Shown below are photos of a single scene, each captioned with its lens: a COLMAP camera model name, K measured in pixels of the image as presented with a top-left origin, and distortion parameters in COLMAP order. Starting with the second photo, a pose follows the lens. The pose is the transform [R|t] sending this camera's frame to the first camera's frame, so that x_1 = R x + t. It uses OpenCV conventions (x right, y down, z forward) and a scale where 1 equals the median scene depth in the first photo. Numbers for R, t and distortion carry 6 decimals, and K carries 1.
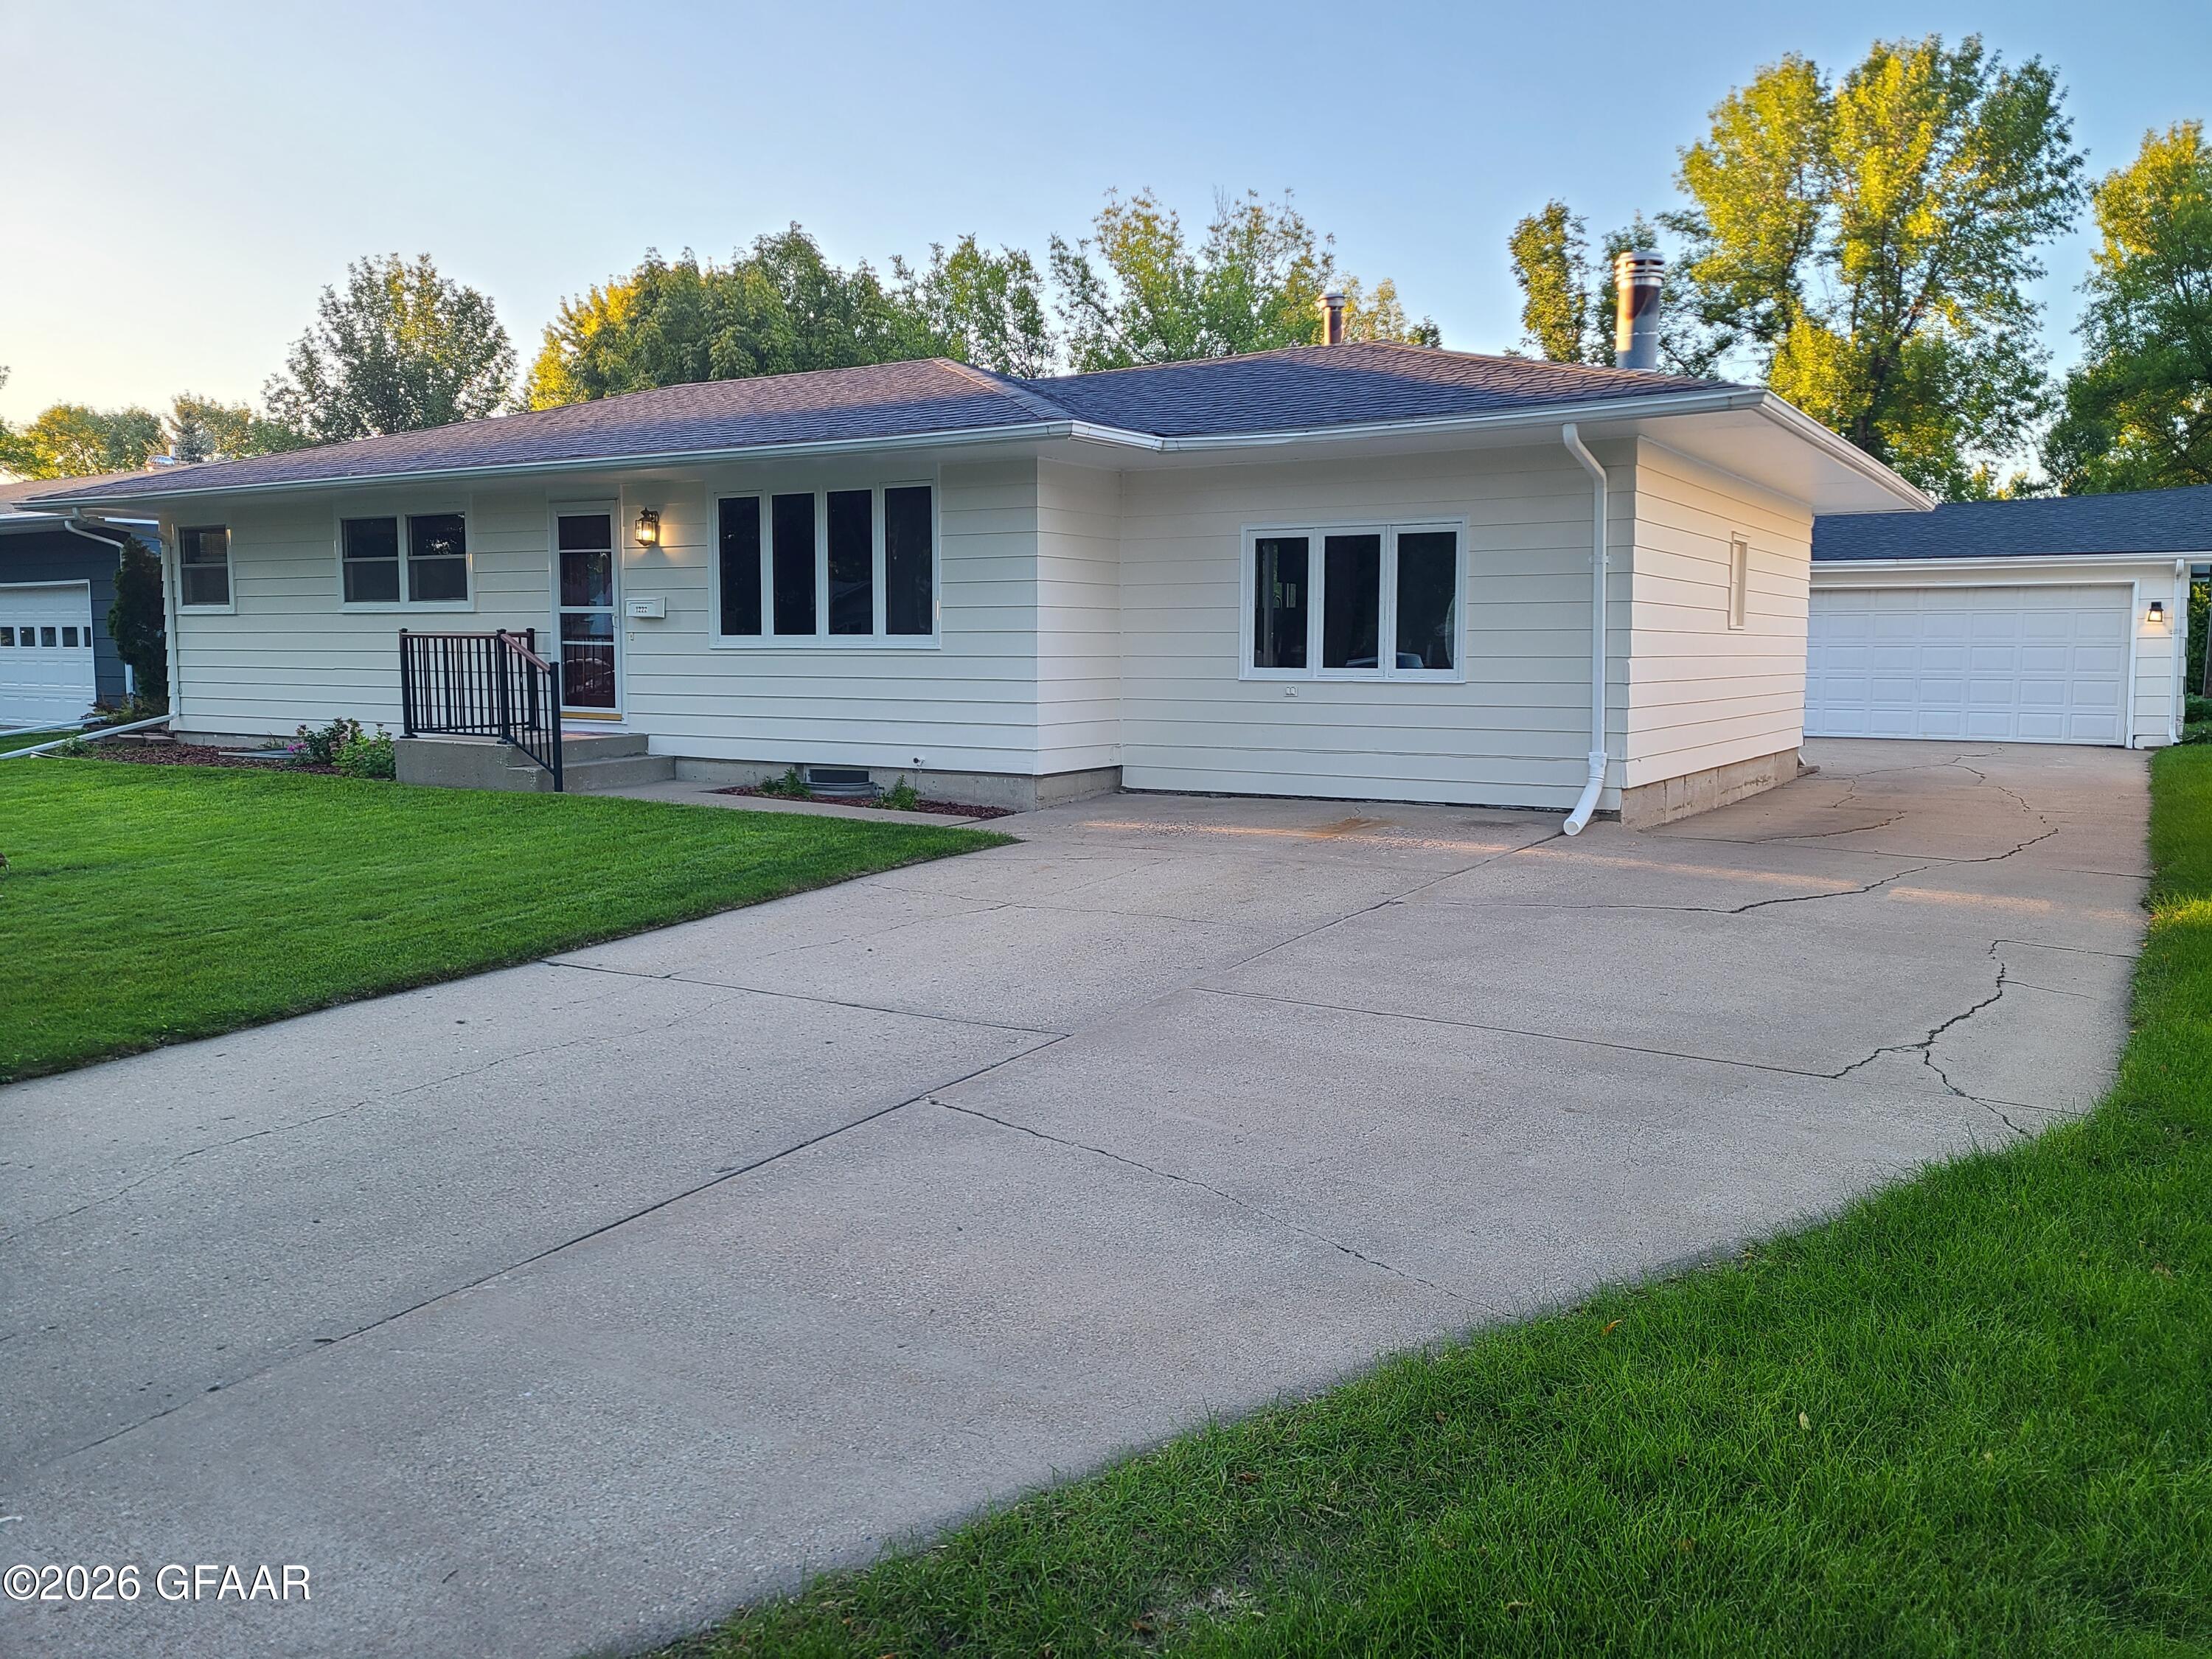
lens RADIAL K [[1643.5, 0, 1108.9], [0, 1643.5, 802.7], [0, 0, 1]] dist [0.071275, -0.049107]
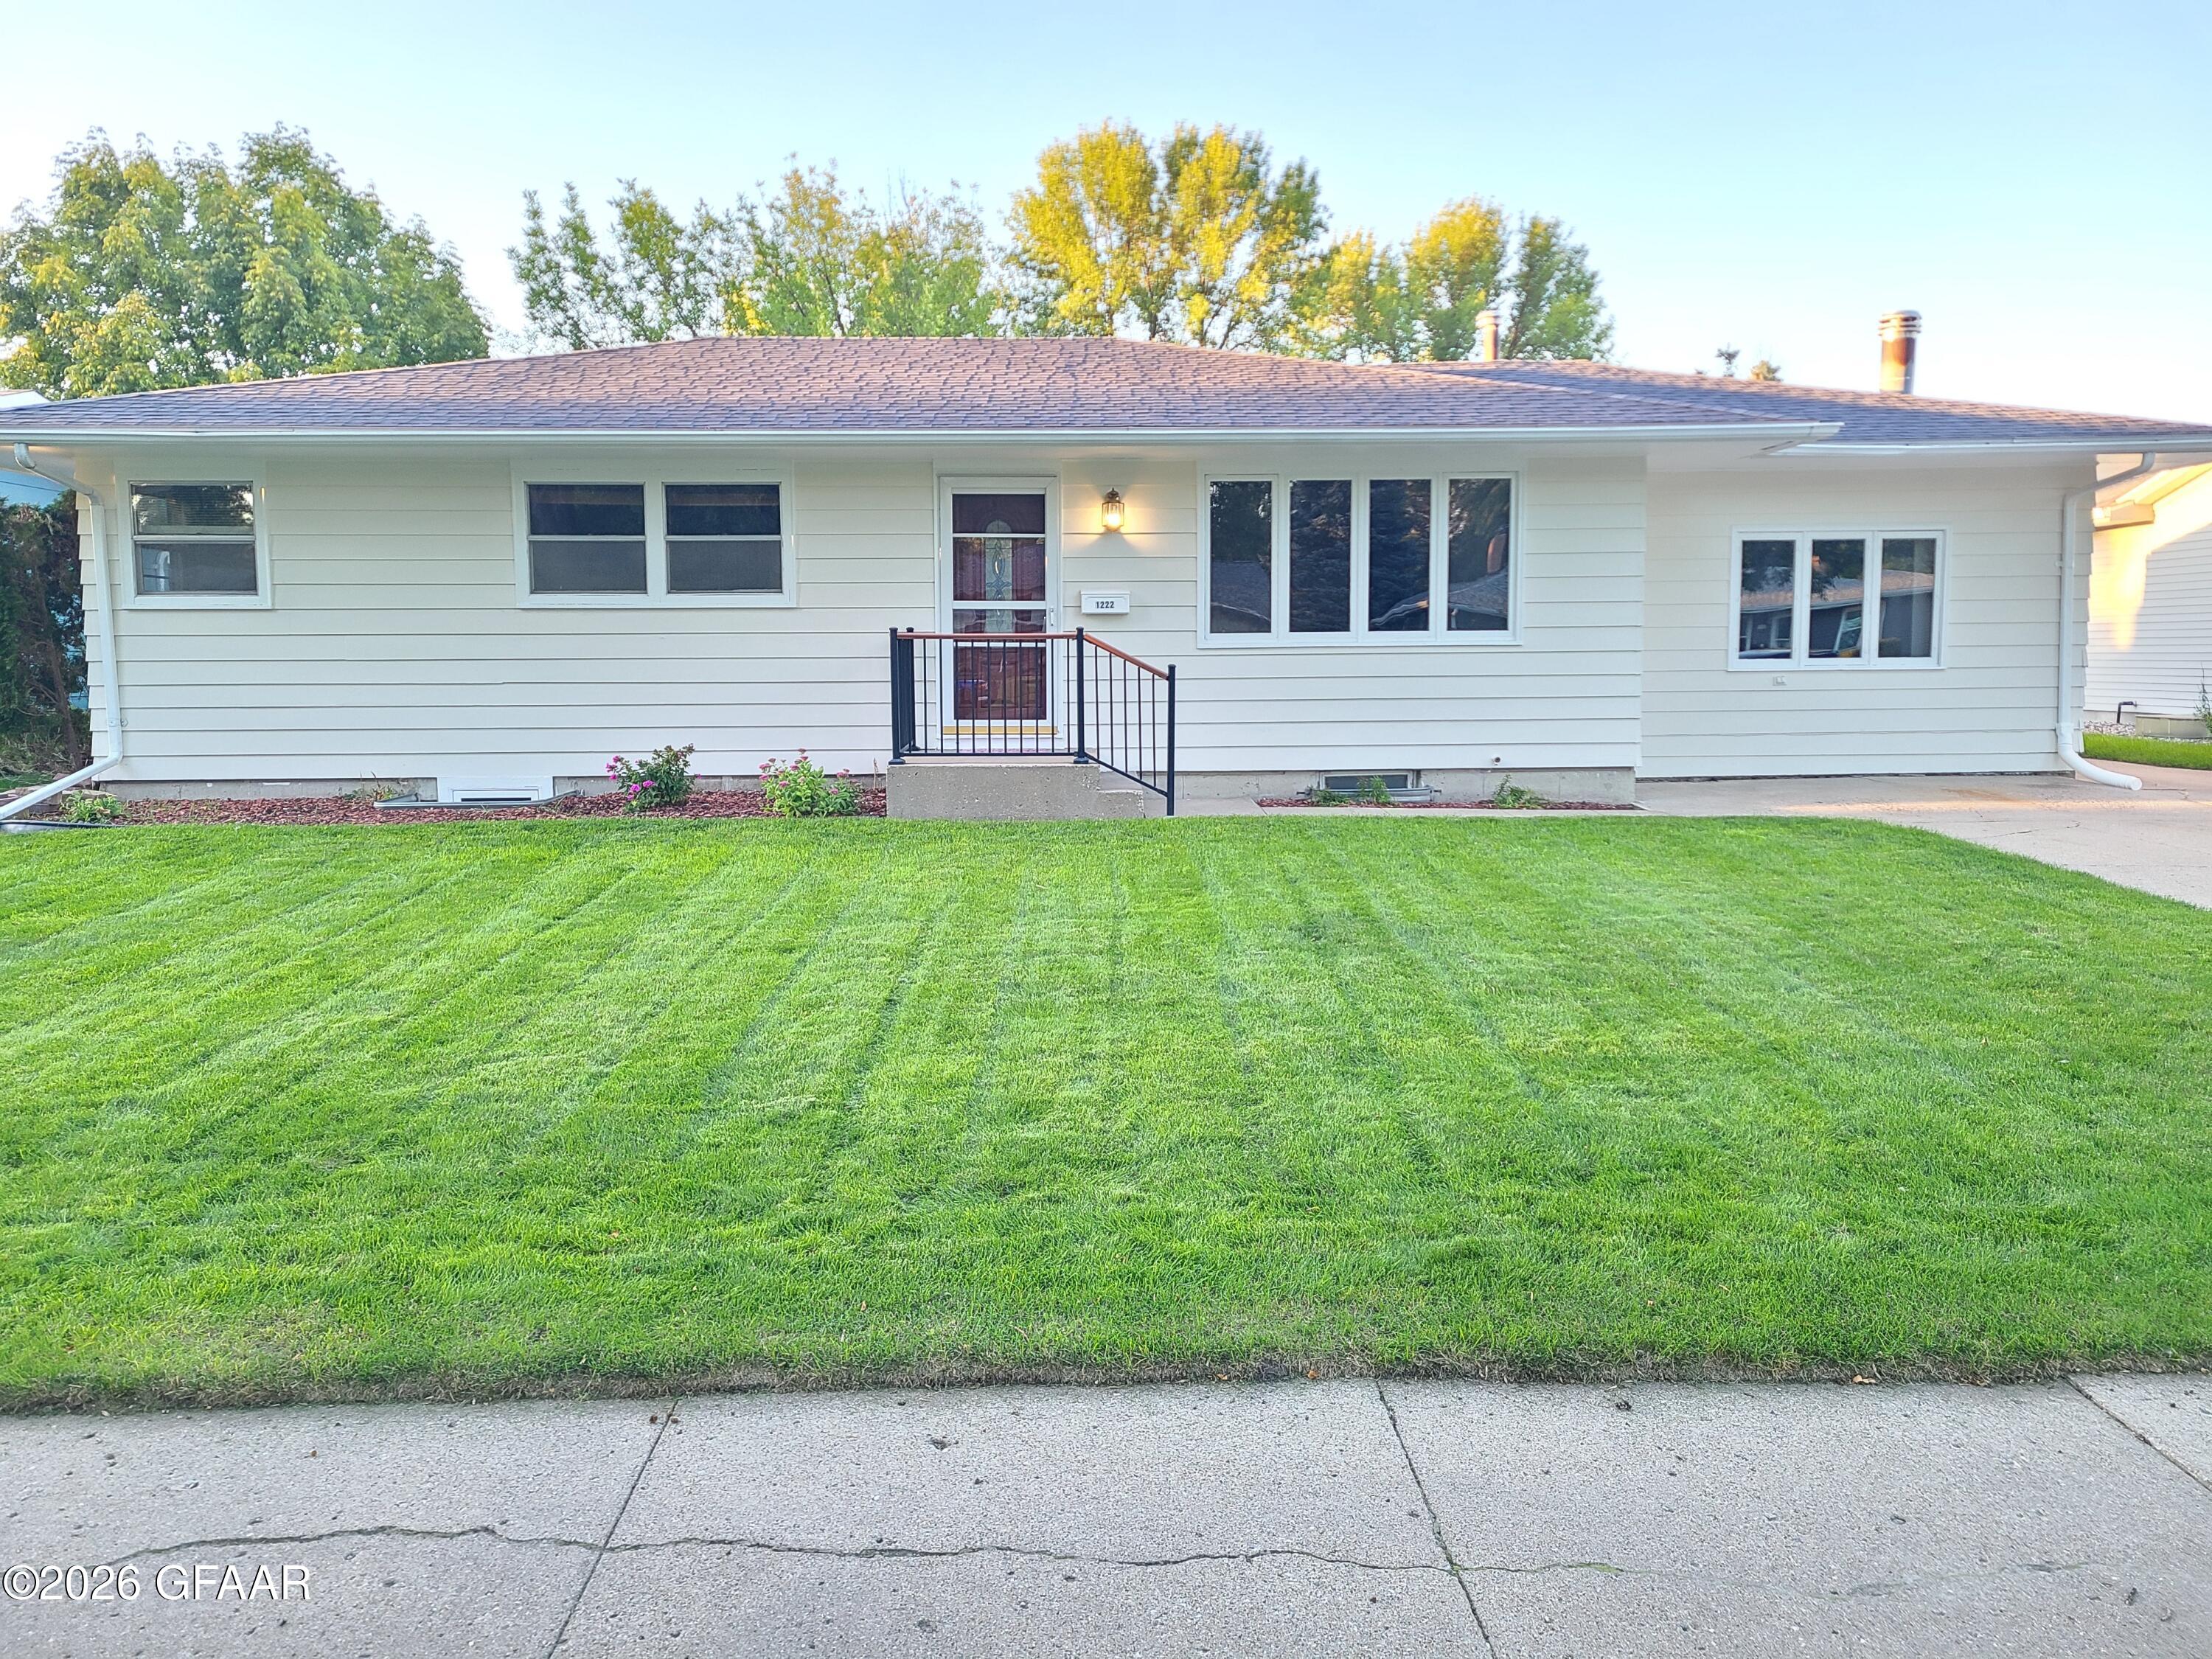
lens RADIAL K [[1643.5, 0, 1108.9], [0, 1643.5, 802.7], [0, 0, 1]] dist [0.071275, -0.049107]
pose [[0.841668, -0.058135, 0.536857, -0.755756], [0.059749, 0.998109, 0.014412, -0.025265], [-0.536680, 0.019947, 0.843550, 0.269400]]
